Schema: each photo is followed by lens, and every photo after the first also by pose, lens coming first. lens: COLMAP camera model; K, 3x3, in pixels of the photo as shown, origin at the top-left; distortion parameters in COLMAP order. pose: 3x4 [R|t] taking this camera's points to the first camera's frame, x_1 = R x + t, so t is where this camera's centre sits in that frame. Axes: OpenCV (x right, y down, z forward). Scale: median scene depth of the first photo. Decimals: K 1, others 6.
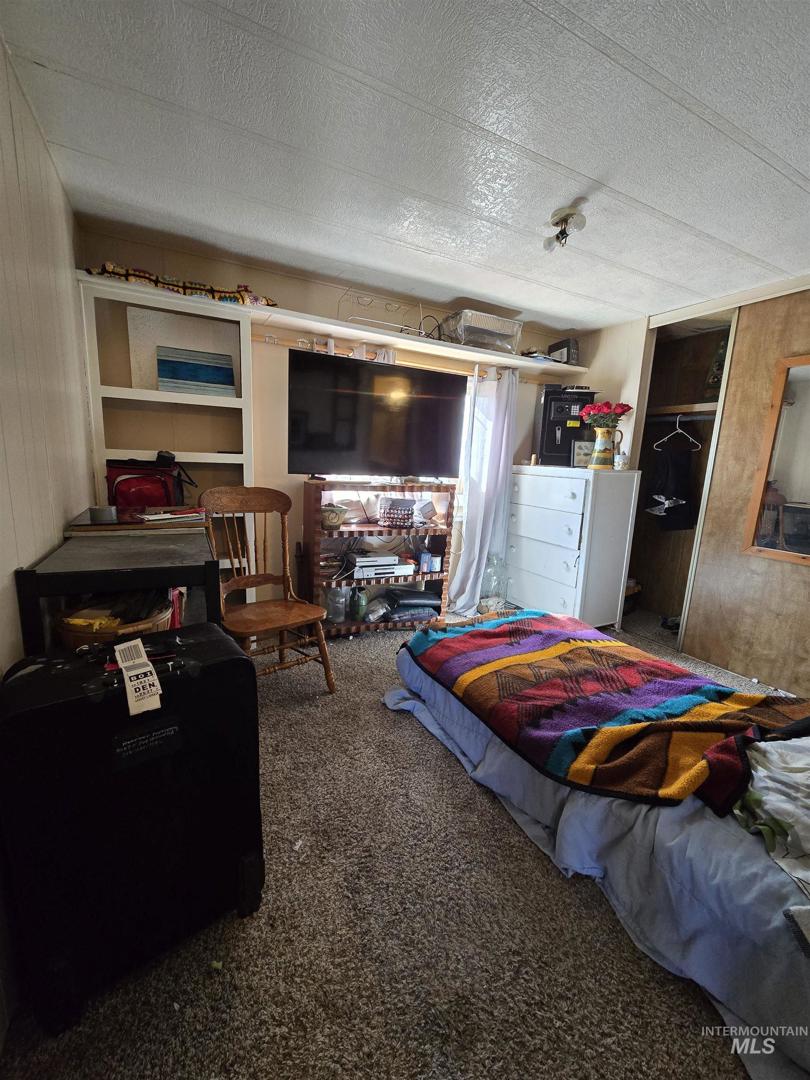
lens RADIAL K [[442.3, 0, 408.3], [0, 442.3, 542.8], [0, 0, 1]] dist [-0.000201, -0.000583]
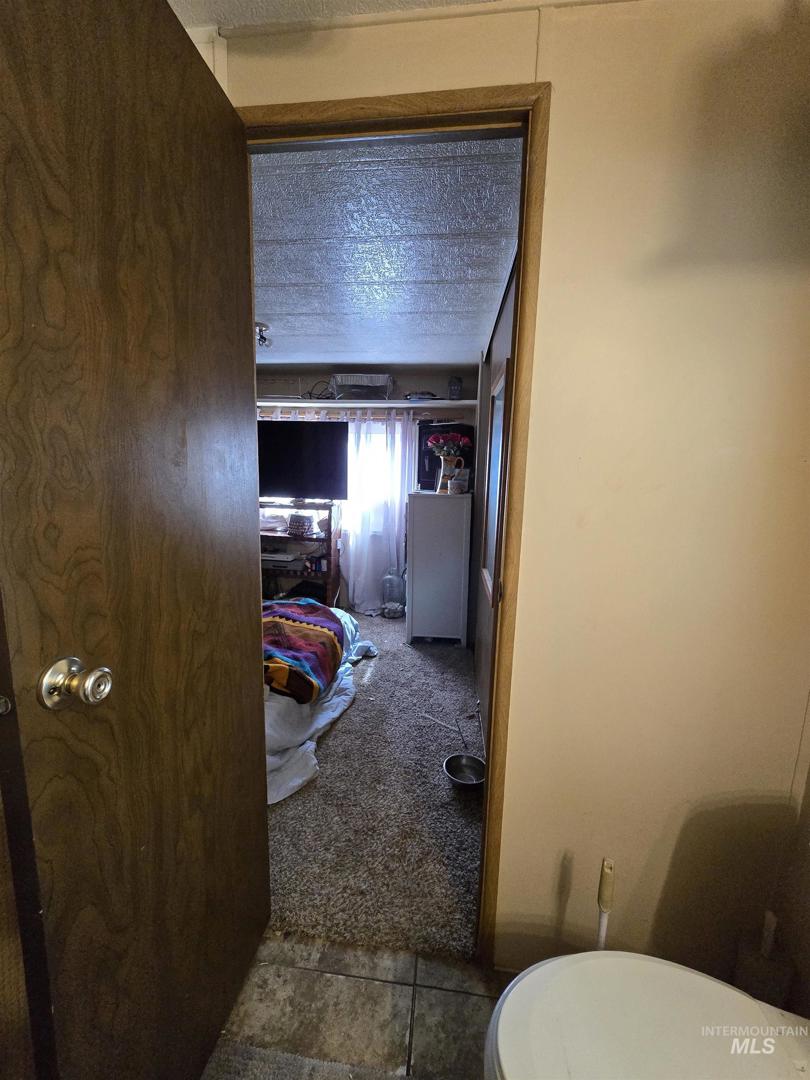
lens RADIAL K [[442.3, 0, 396.8], [0, 442.3, 543.2], [0, 0, 1]] dist [-0.000201, -0.000583]
pose [[0.825924, 0.060882, -0.560485, 1.057644], [-0.090854, 0.995531, -0.025743, -0.003560], [0.556413, 0.072184, 0.827764, 0.039575]]
